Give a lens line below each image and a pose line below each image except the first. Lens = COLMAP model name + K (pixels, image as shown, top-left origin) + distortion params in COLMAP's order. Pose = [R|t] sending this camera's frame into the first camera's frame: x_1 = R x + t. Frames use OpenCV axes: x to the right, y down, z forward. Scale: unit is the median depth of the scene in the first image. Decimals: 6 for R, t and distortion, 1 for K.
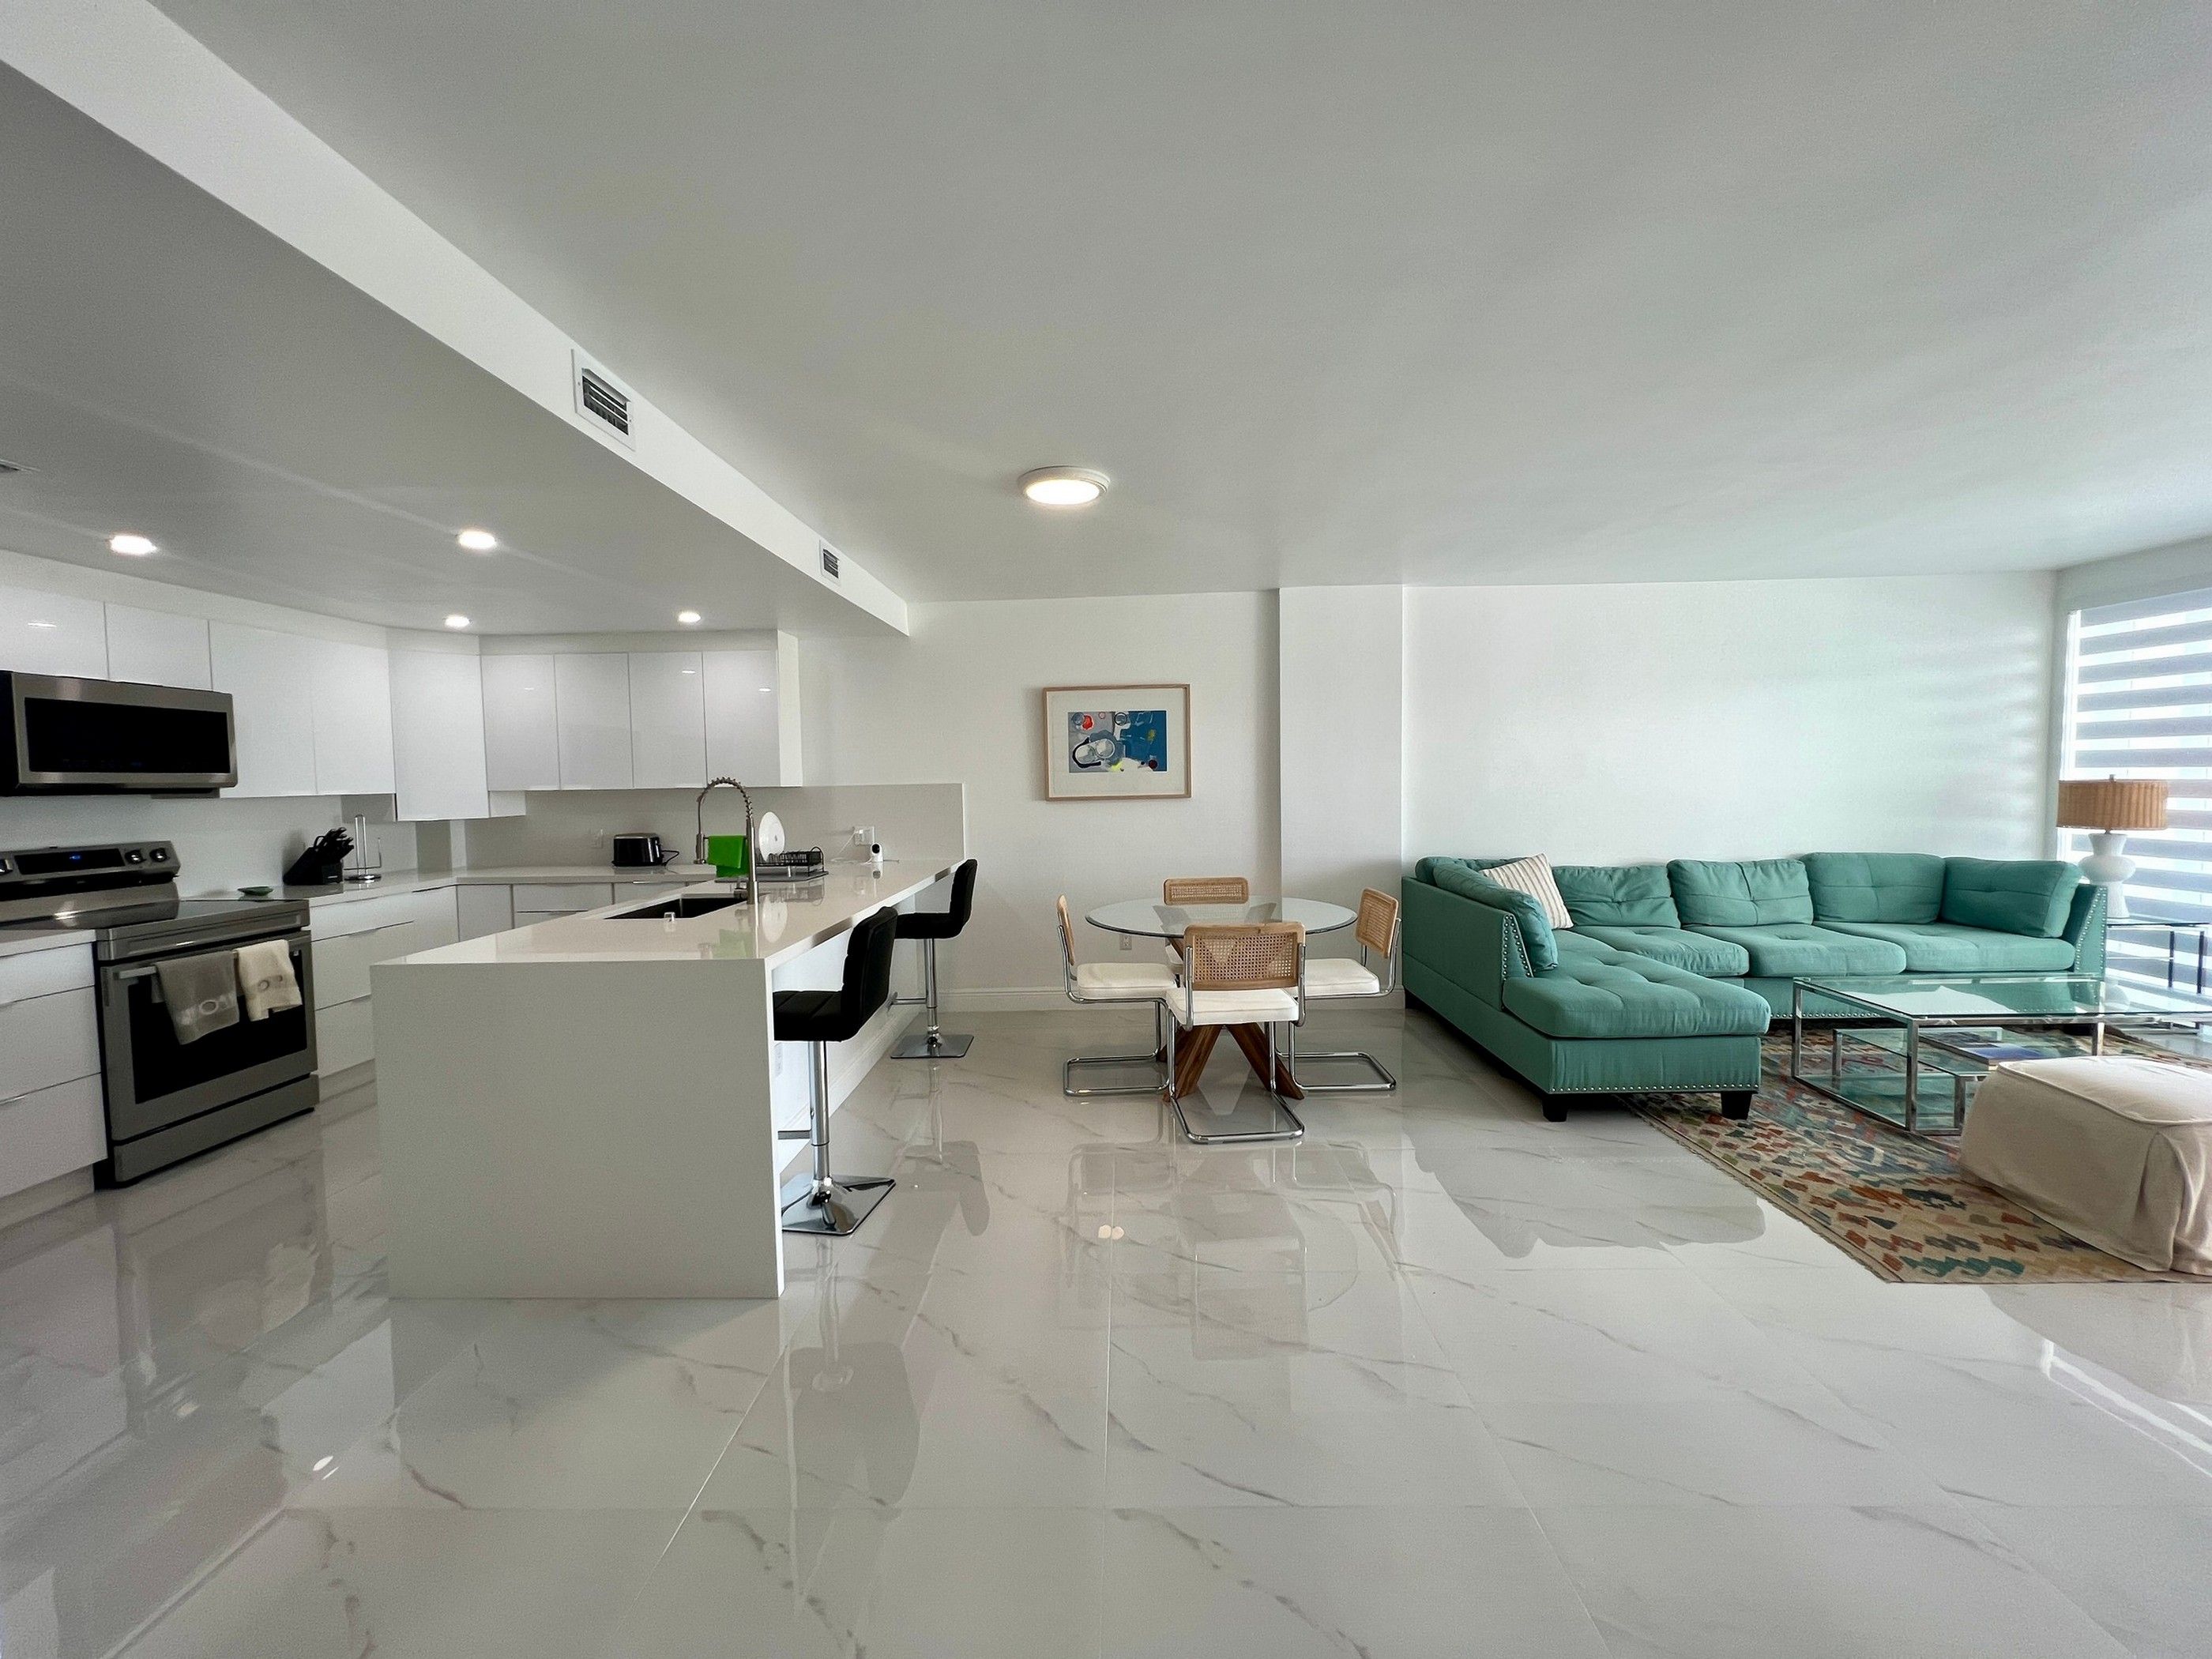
lens RADIAL K [[885.2, 0, 1105.1], [0, 885.2, 826.0], [0, 0, 1]] dist [0.000016, 0.000539]
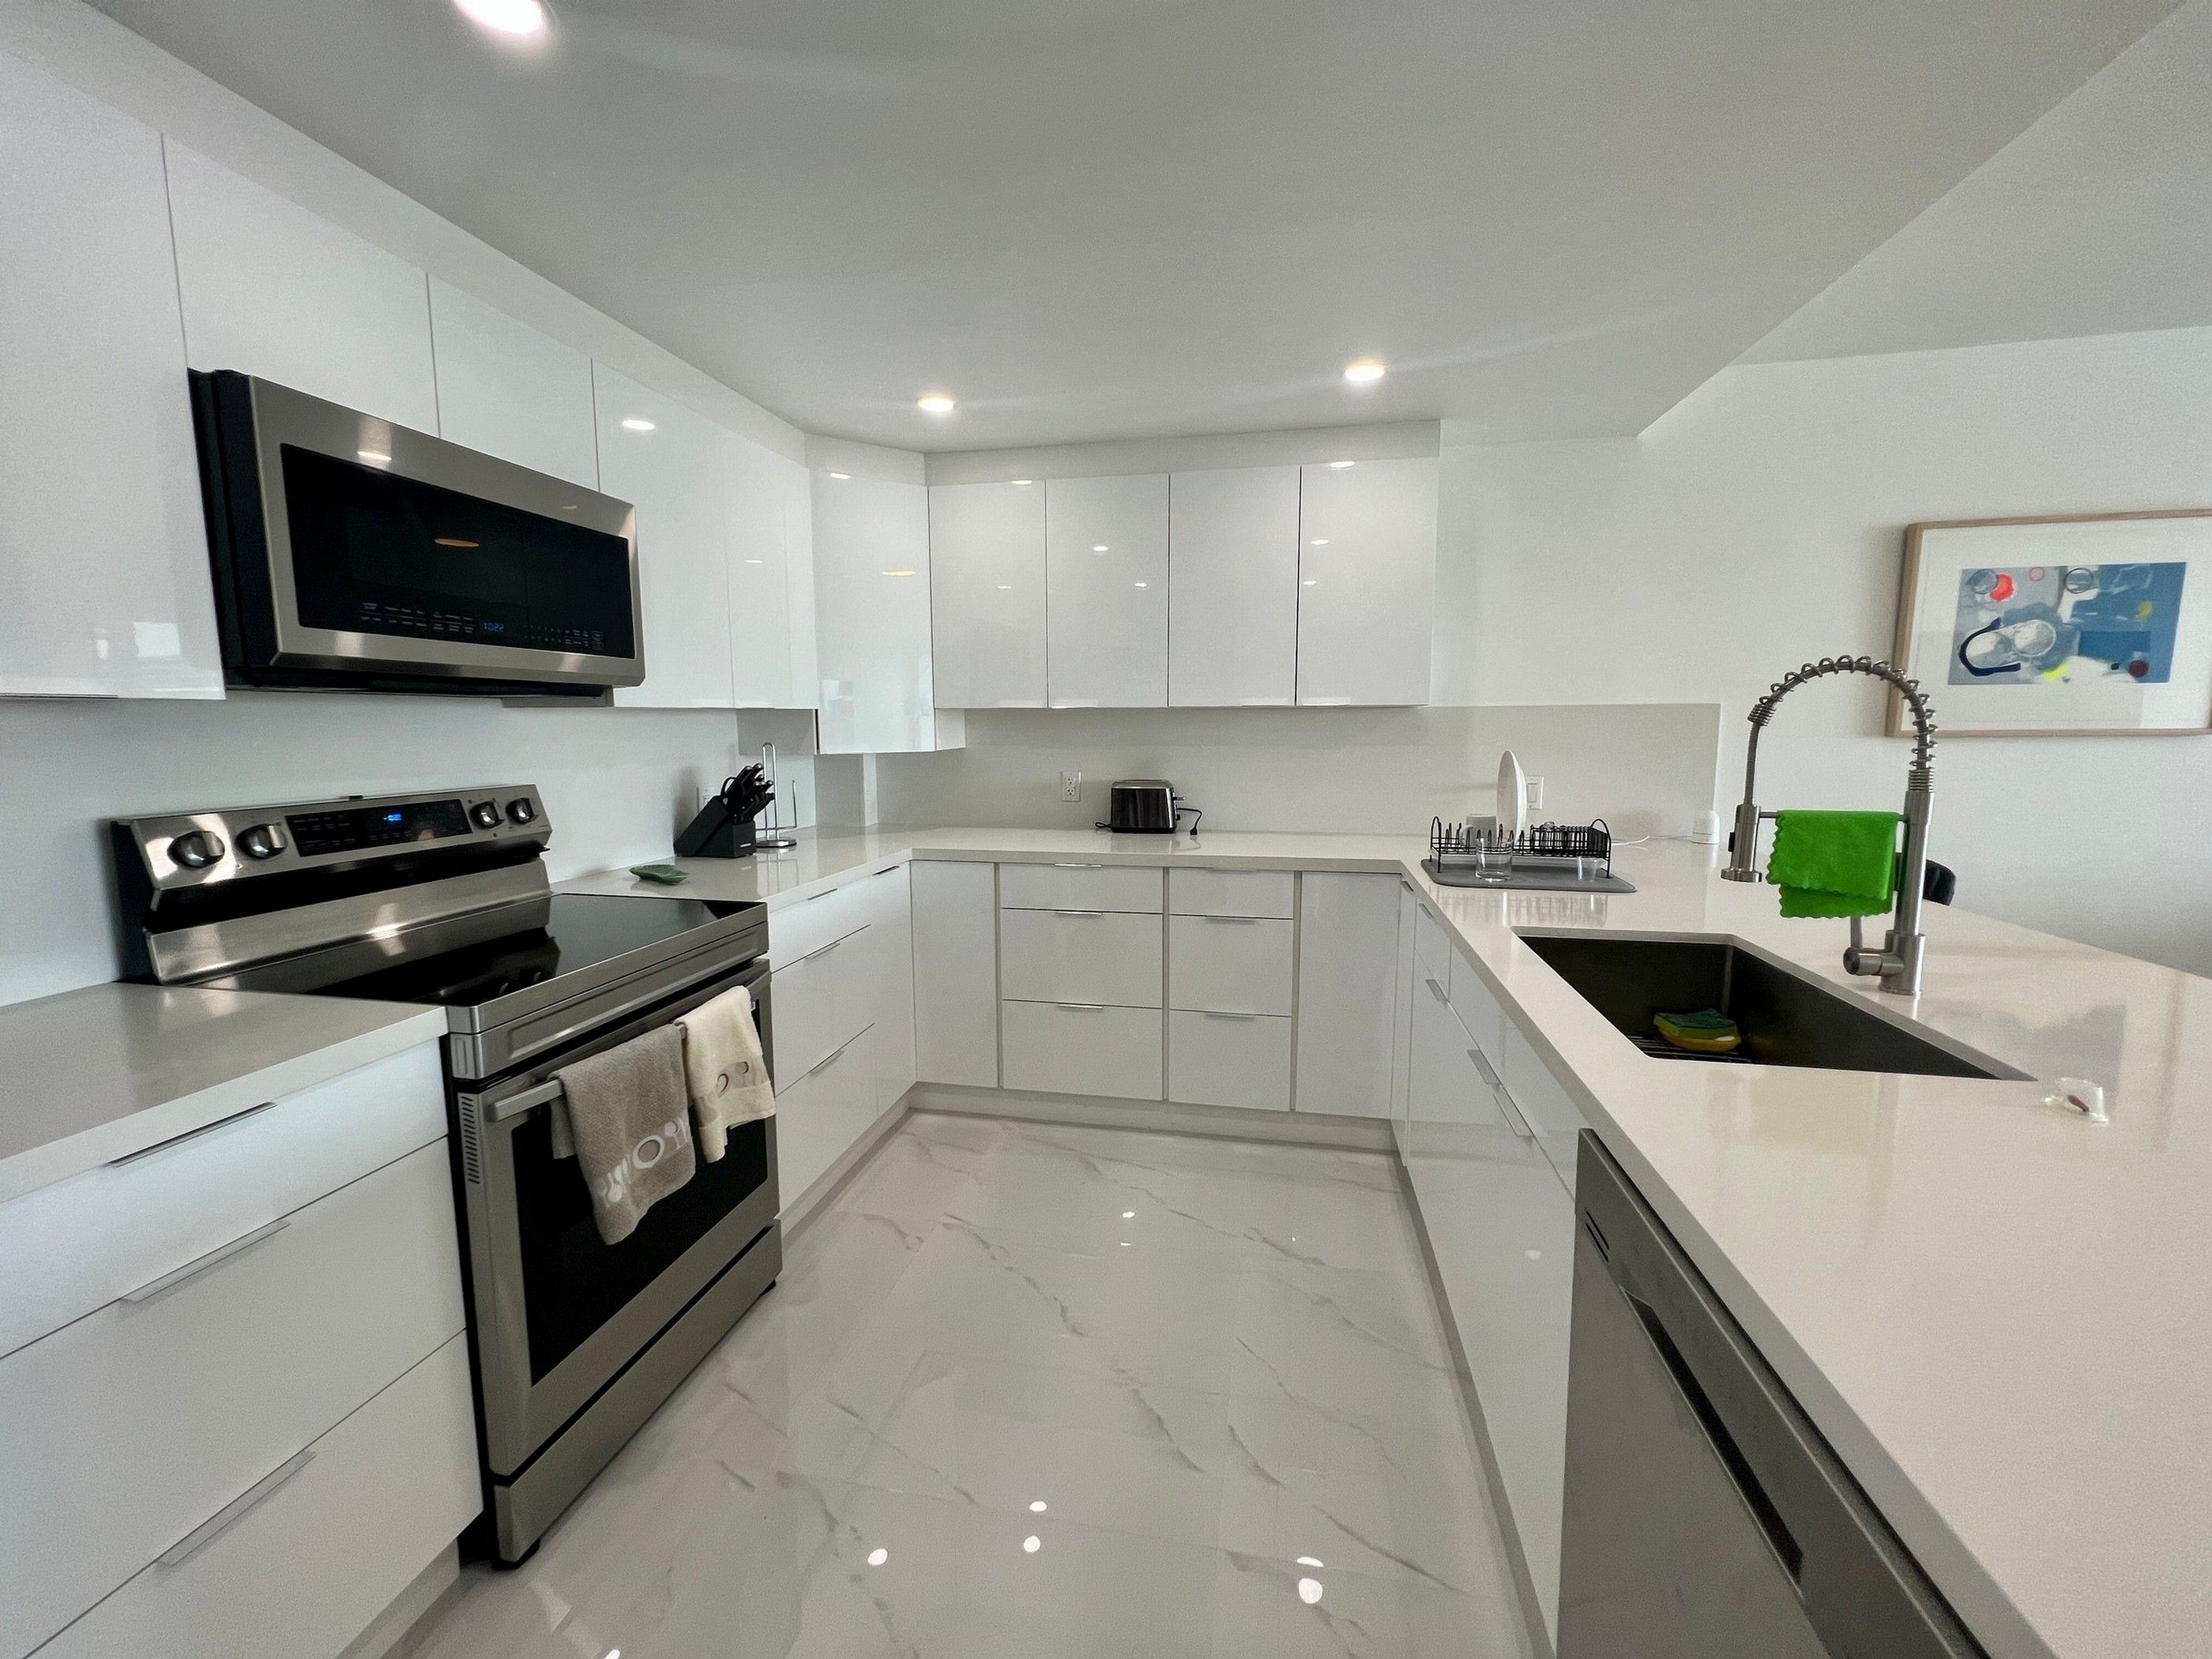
lens RADIAL K [[885.2, 0, 1105.1], [0, 885.2, 826.0], [0, 0, 1]] dist [0.000016, 0.000539]
pose [[0.985177, 0.031447, -0.168635, -0.612440], [-0.019985, 0.997399, 0.069247, -0.002684], [0.170374, -0.064850, 0.983243, 0.518661]]
